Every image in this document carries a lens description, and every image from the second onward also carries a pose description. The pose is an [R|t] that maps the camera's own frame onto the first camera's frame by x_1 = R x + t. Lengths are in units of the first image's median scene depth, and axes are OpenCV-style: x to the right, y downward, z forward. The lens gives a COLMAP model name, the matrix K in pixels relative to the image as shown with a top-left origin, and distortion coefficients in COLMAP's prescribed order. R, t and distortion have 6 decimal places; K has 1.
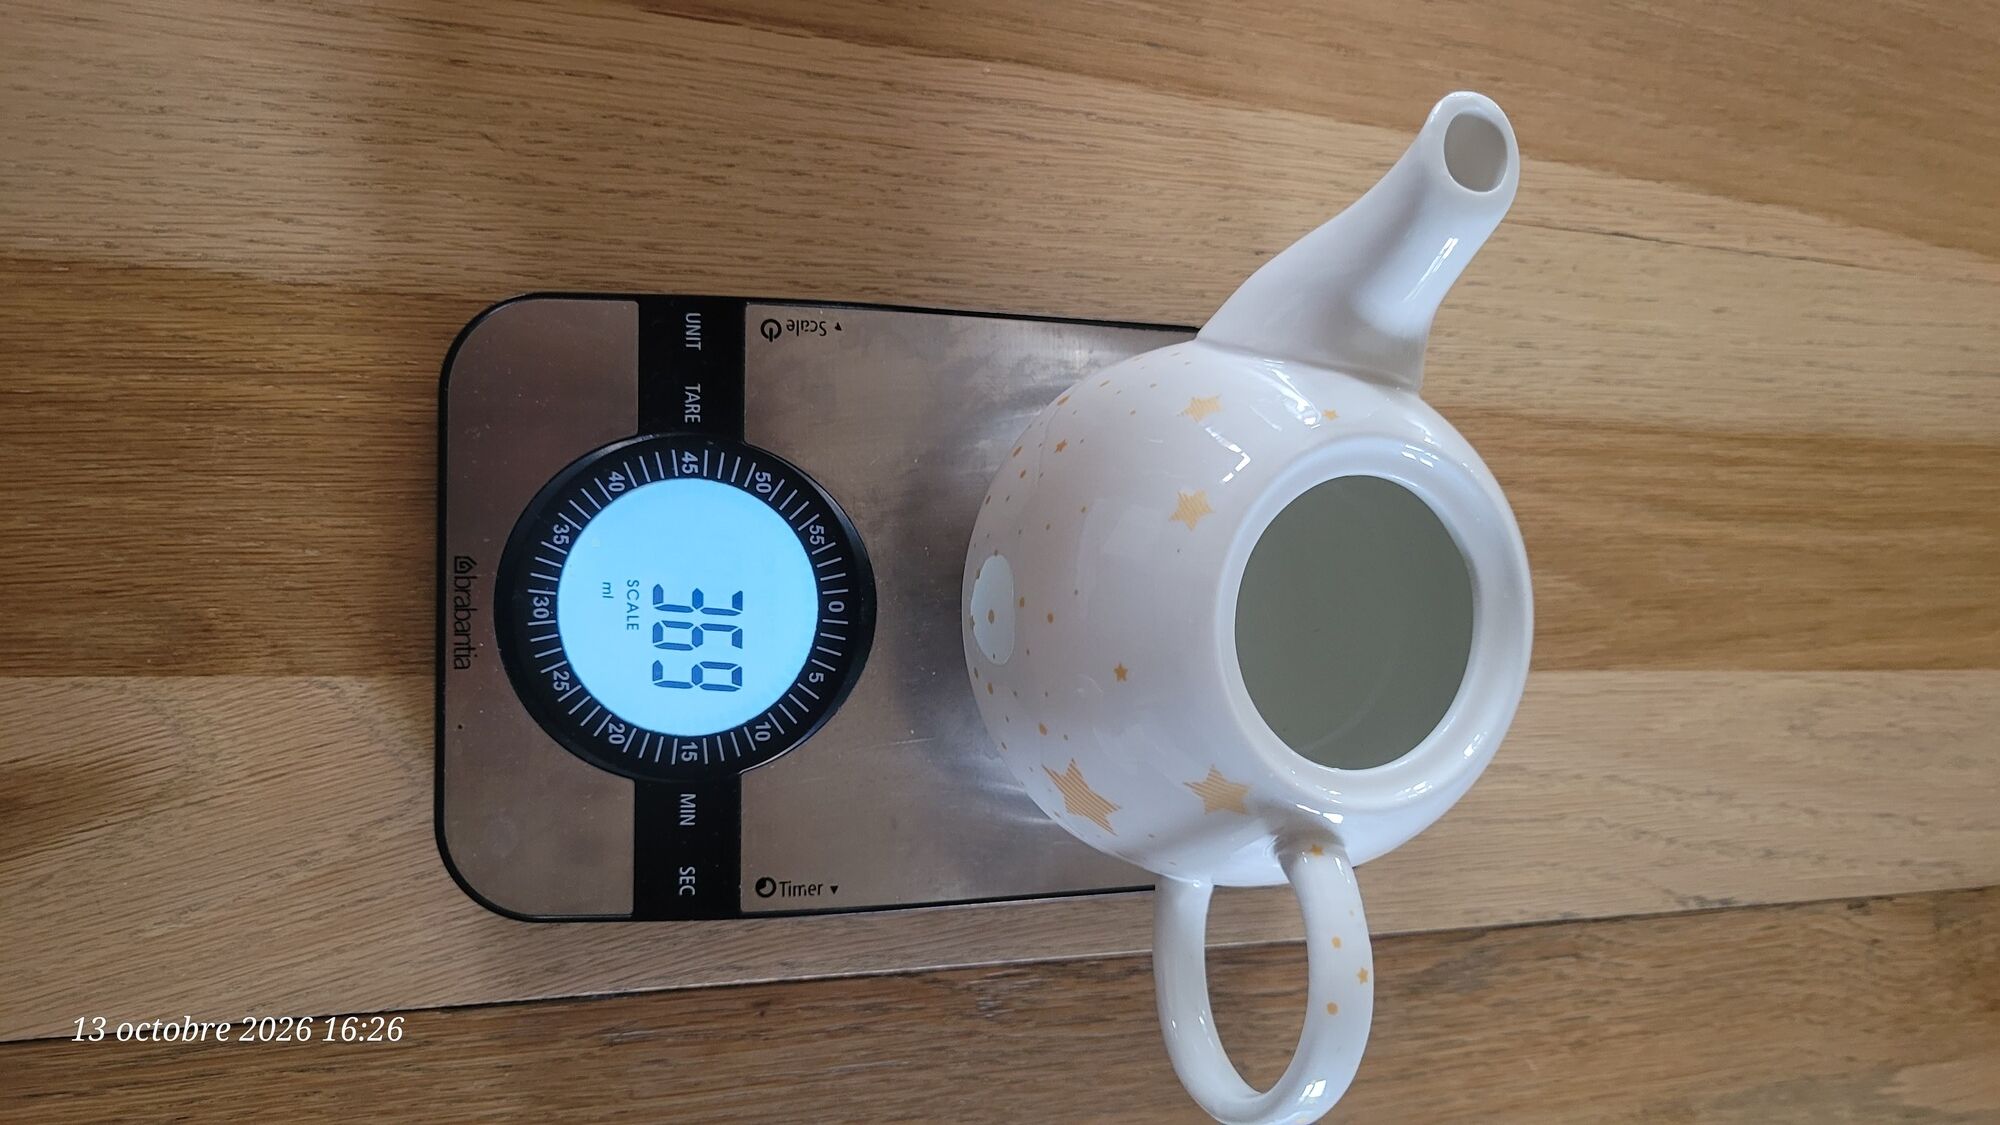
lens RADIAL K [[1573.6, 0, 1000.8], [0, 1573.6, 551.8], [0, 0, 1]] dist [0.013598, -0.019270]
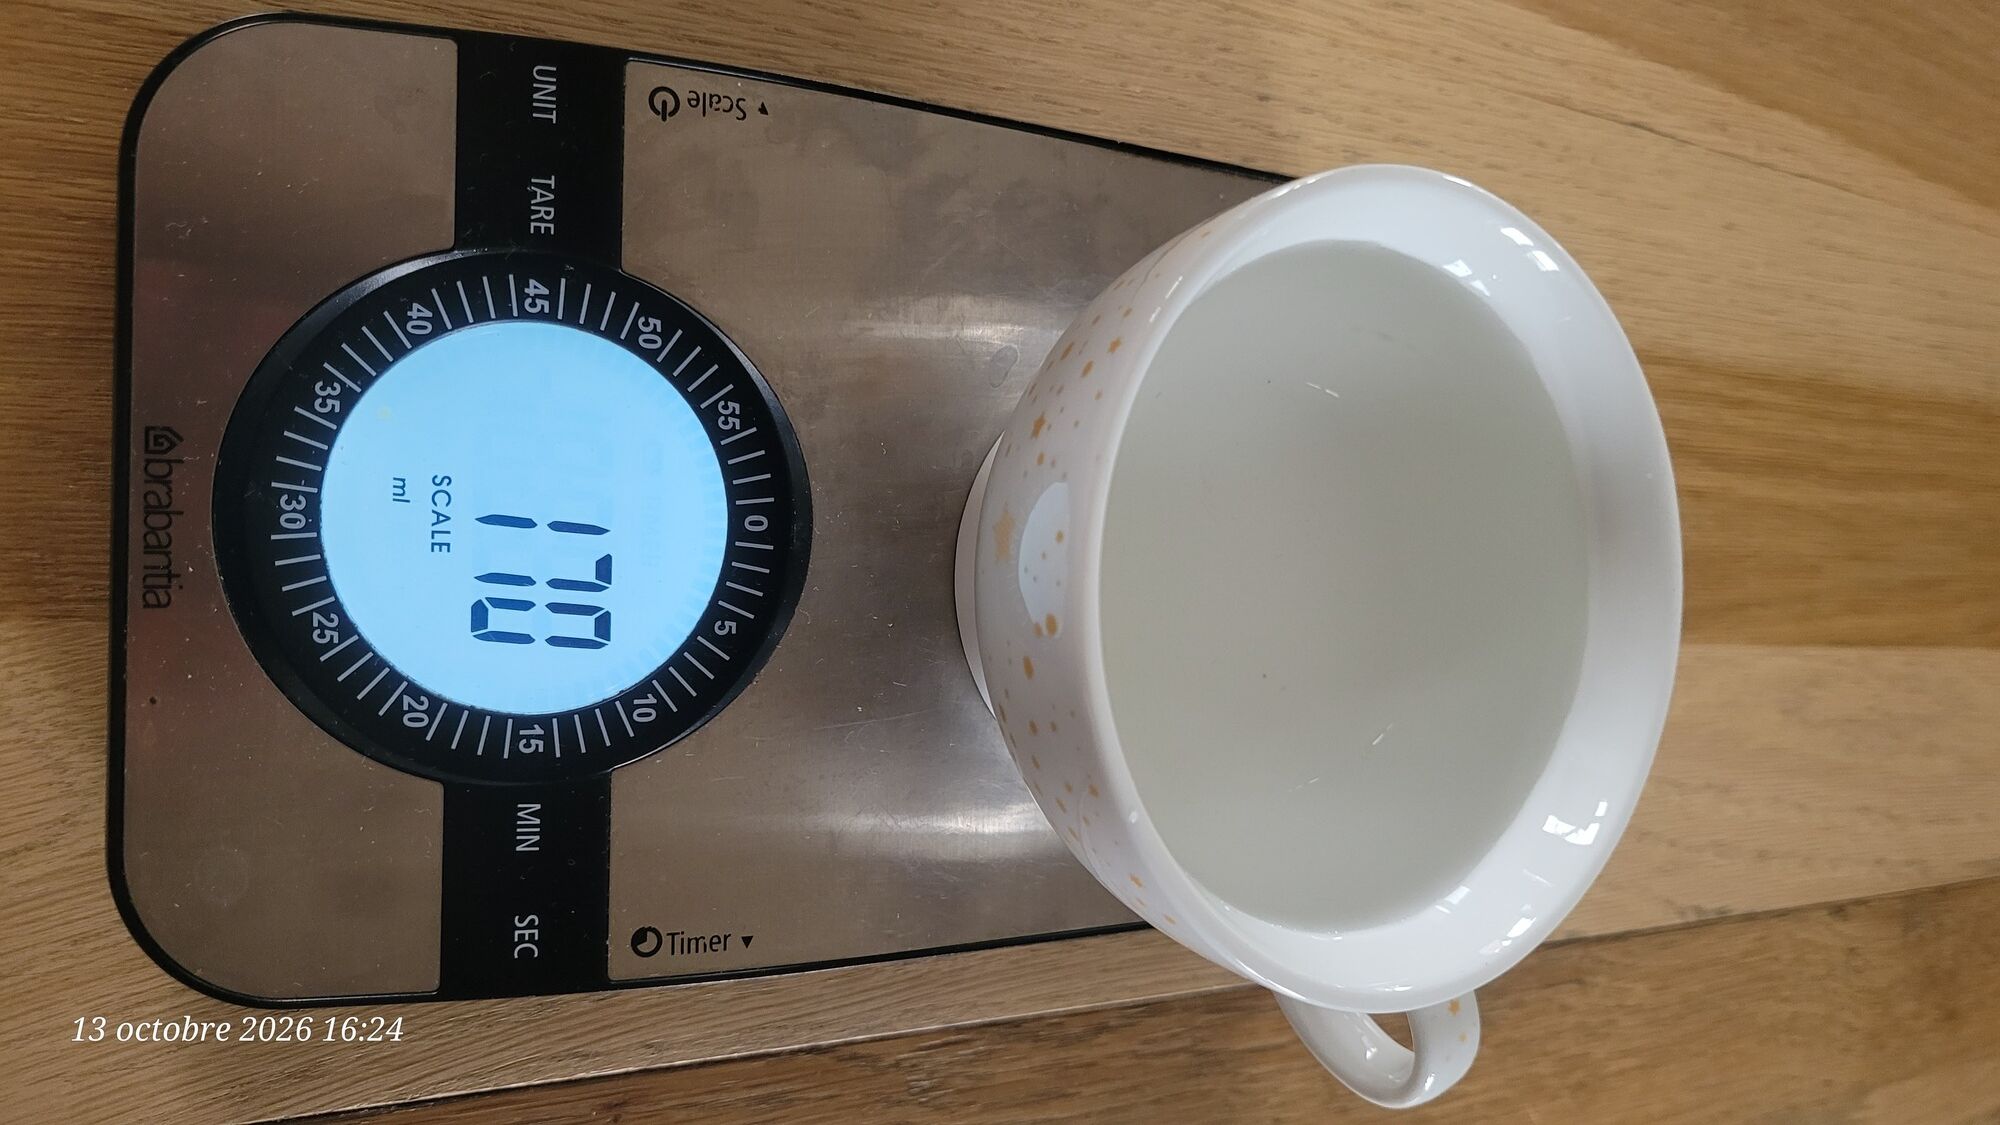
lens RADIAL K [[1573.6, 0, 1010.7], [0, 1573.6, 575.4], [0, 0, 1]] dist [0.013598, -0.019270]
pose [[0.983585, 0.011267, 0.180096, -0.104145], [-0.013027, 0.999878, 0.008595, 0.043878], [-0.179977, -0.010800, 0.983612, 0.277493]]
